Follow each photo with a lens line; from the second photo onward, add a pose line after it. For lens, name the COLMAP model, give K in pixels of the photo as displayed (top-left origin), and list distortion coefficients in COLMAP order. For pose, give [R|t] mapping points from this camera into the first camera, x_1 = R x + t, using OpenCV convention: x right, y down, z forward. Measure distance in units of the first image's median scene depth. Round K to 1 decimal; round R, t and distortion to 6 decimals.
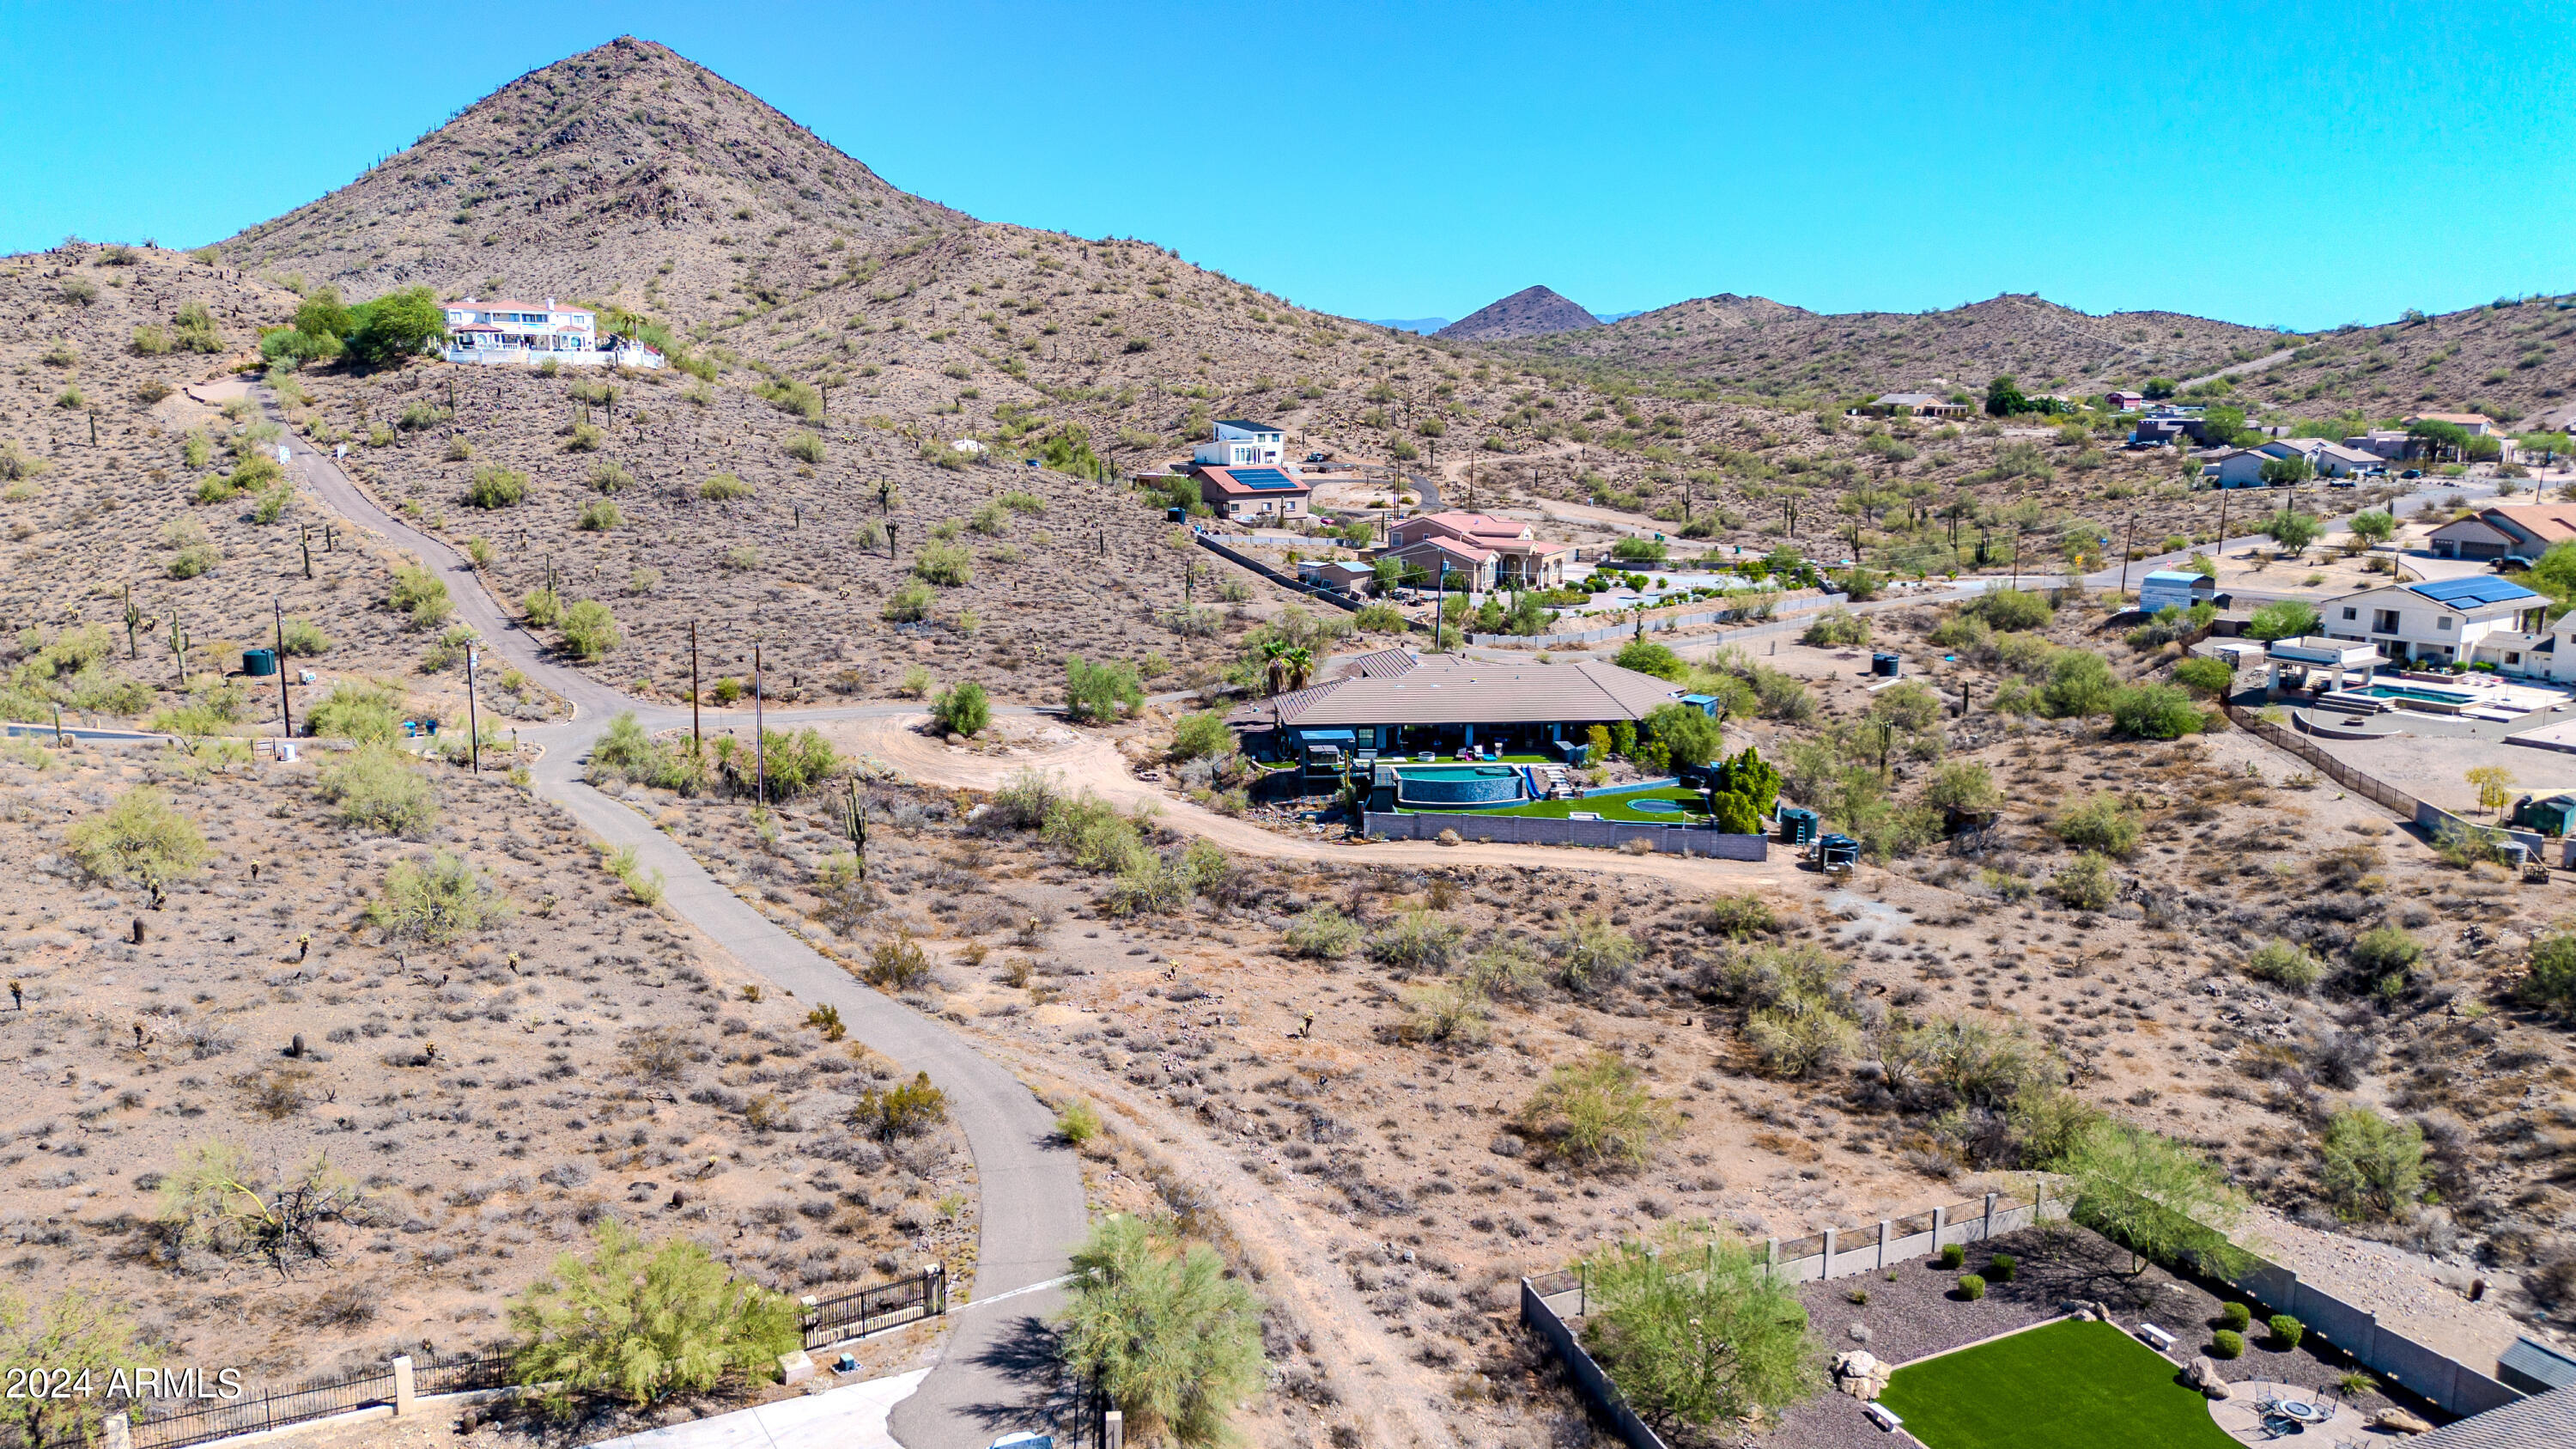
lens RADIAL K [[1830.7, 0, 1281.7], [0, 1830.7, 739.4], [0, 0, 1]] dist [0.060236, -0.064074]
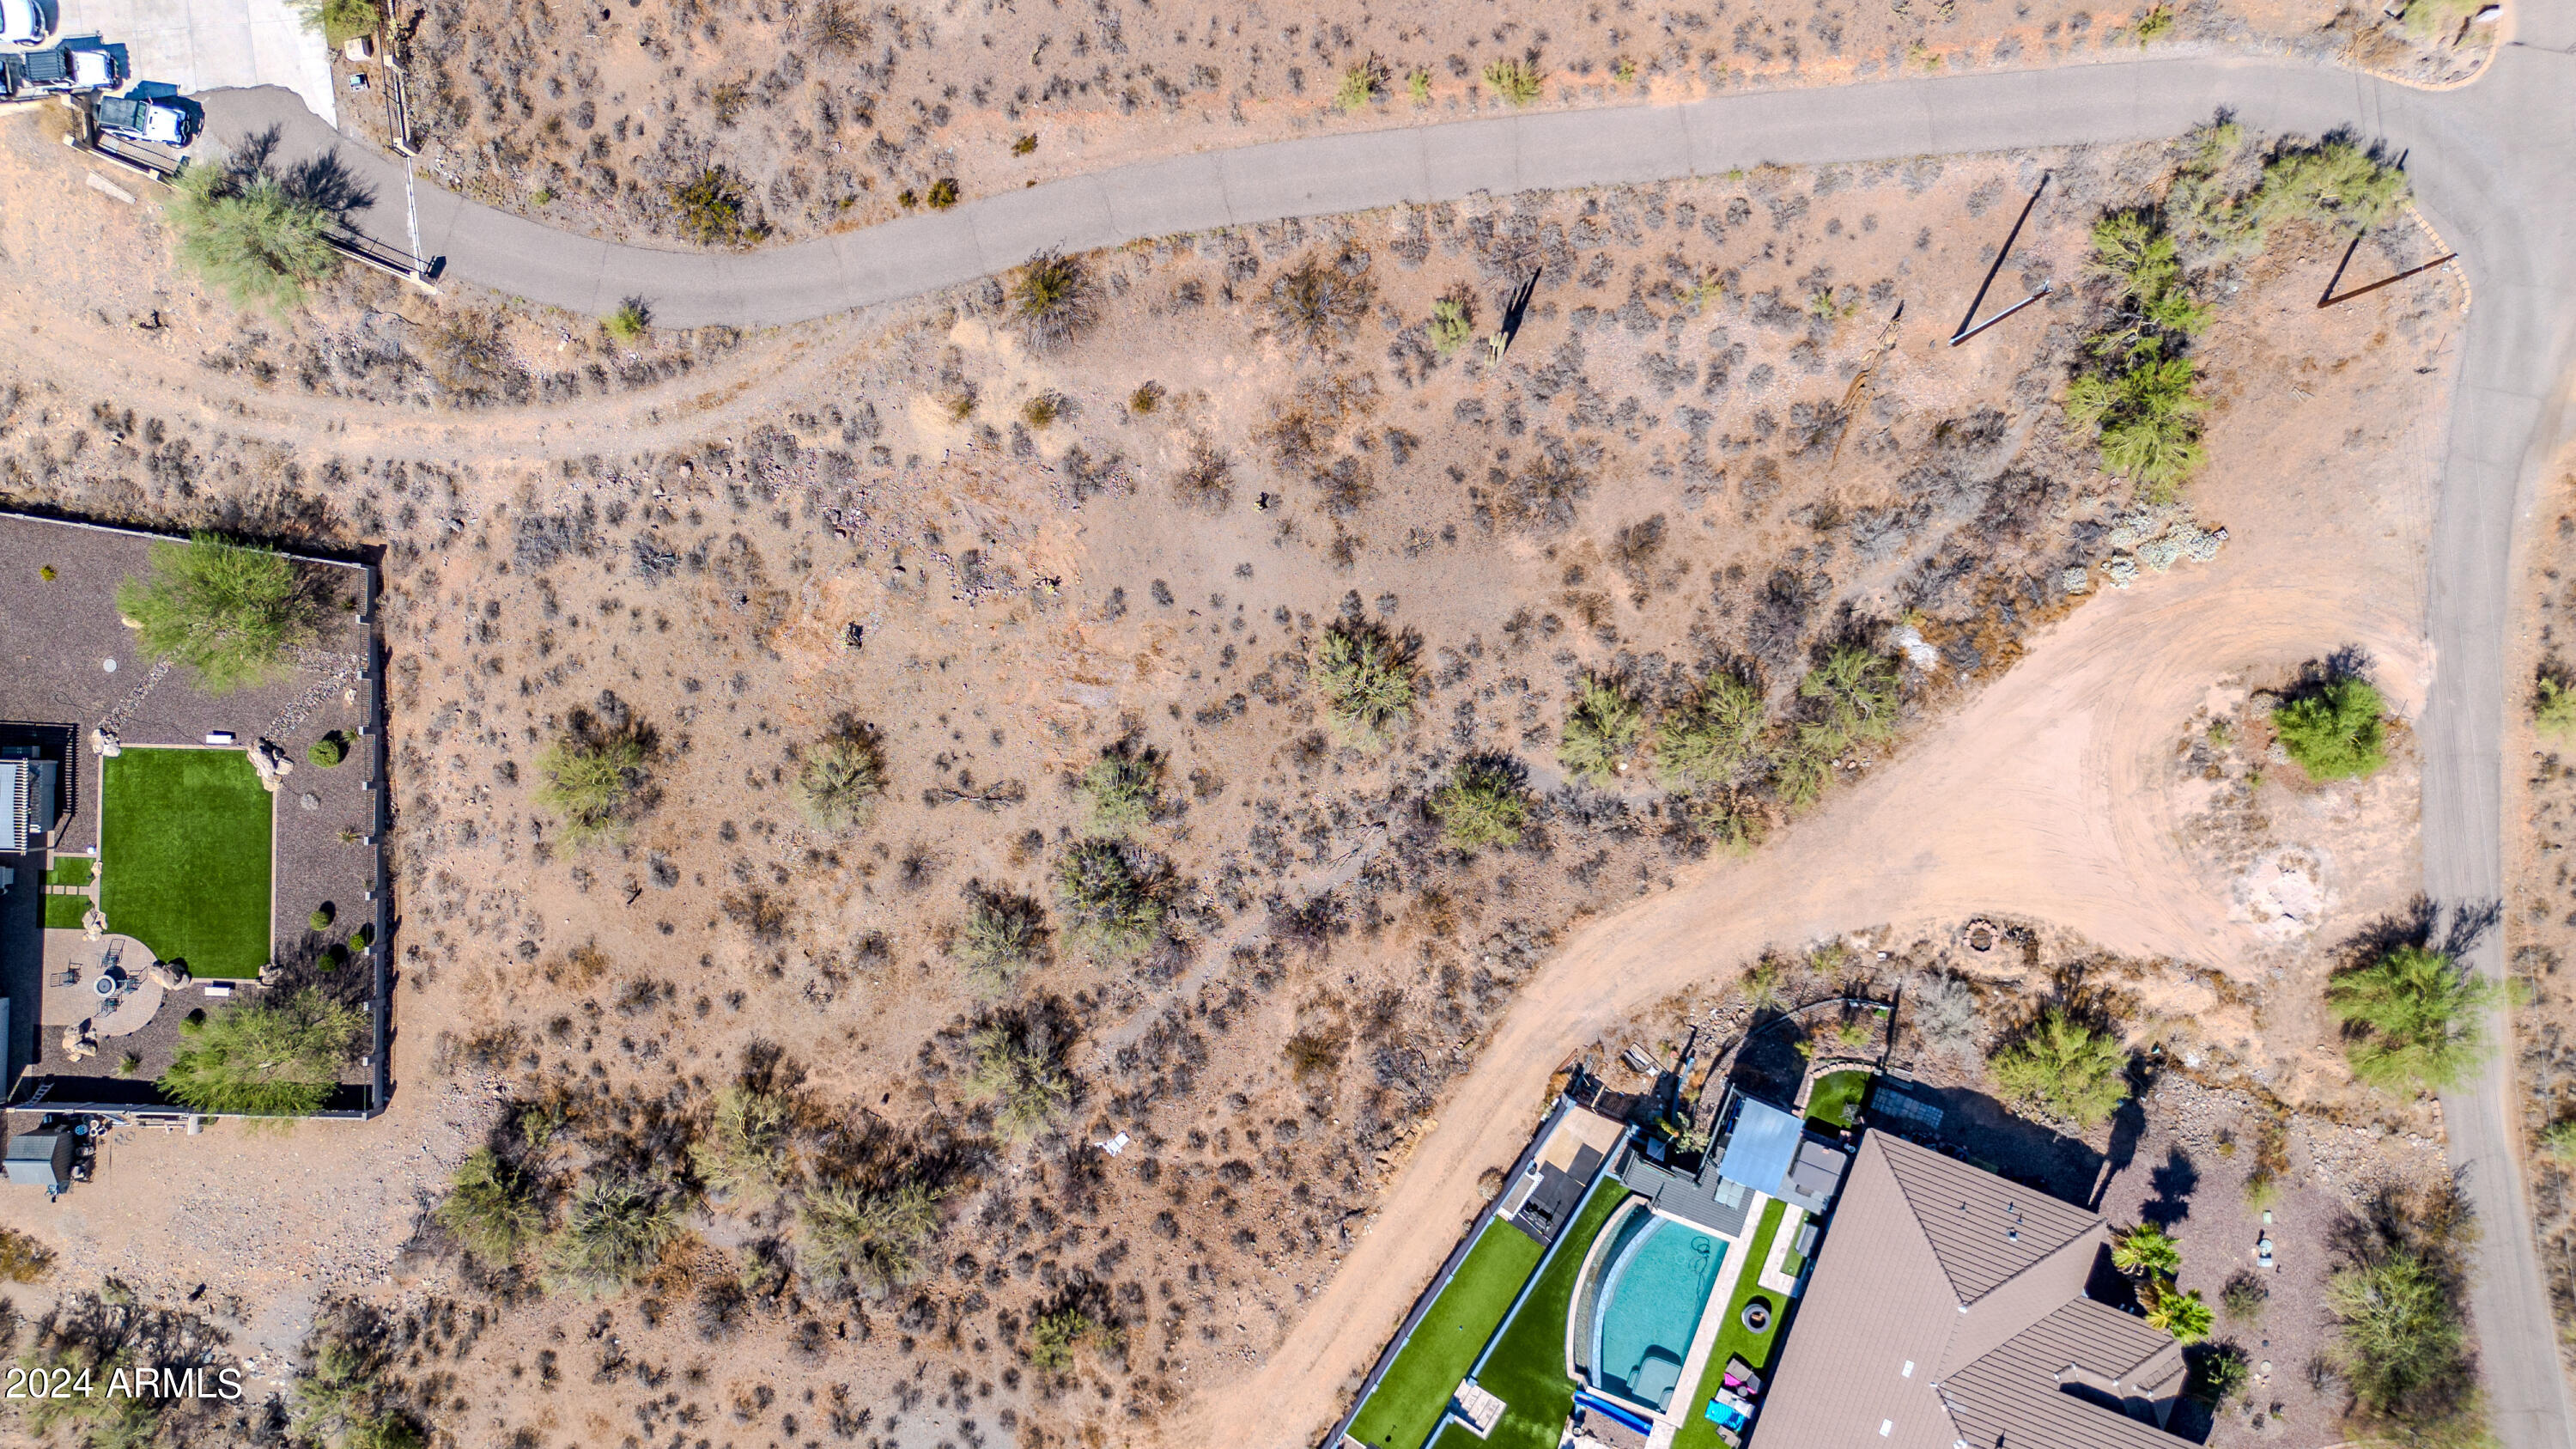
lens RADIAL K [[1830.7, 0, 1293.7], [0, 1830.7, 706.7], [0, 0, 1]] dist [0.060236, -0.064074]
pose [[-0.440011, 0.897914, -0.011886, -0.019542], [-0.183265, -0.076833, 0.980057, -0.344713], [0.879093, 0.433414, 0.198363, 0.385575]]
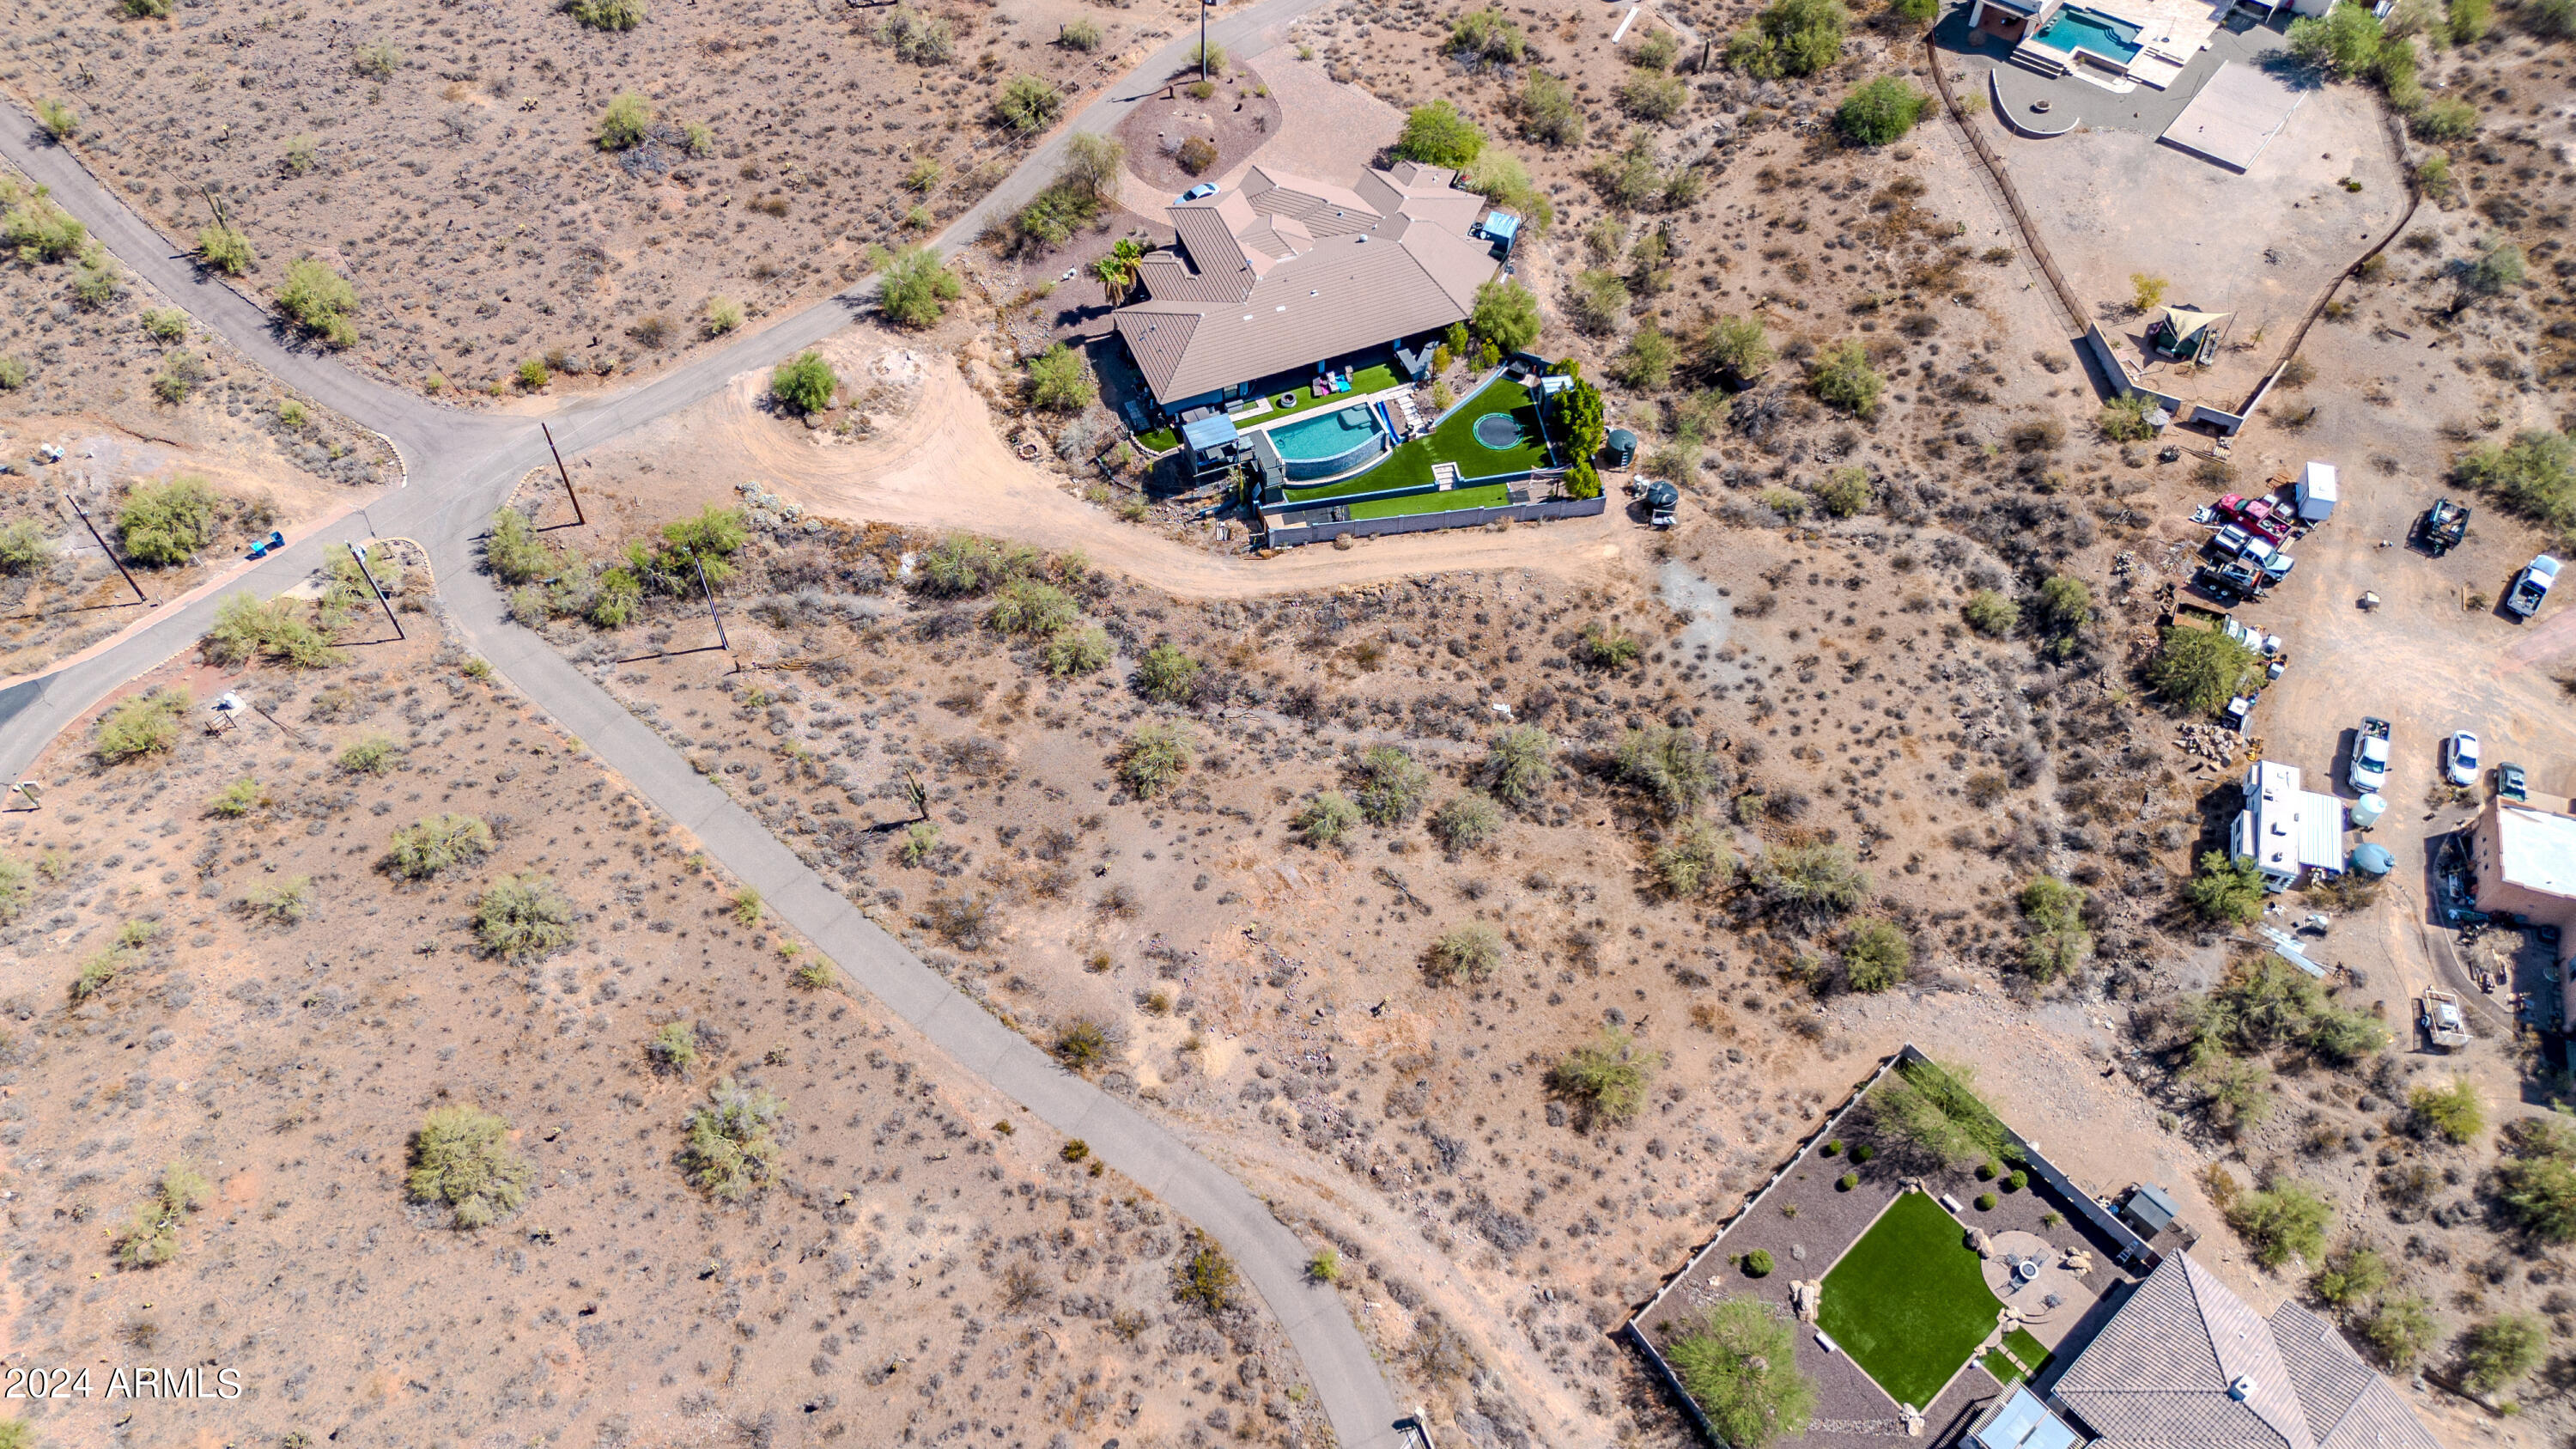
lens RADIAL K [[1830.7, 0, 1285.3], [0, 1830.7, 715.2], [0, 0, 1]] dist [0.060236, -0.064074]
pose [[0.957146, -0.234651, 0.169735, -0.090037], [0.061408, 0.737208, 0.672870, -0.350124], [-0.283019, -0.633612, 0.720025, 0.062320]]
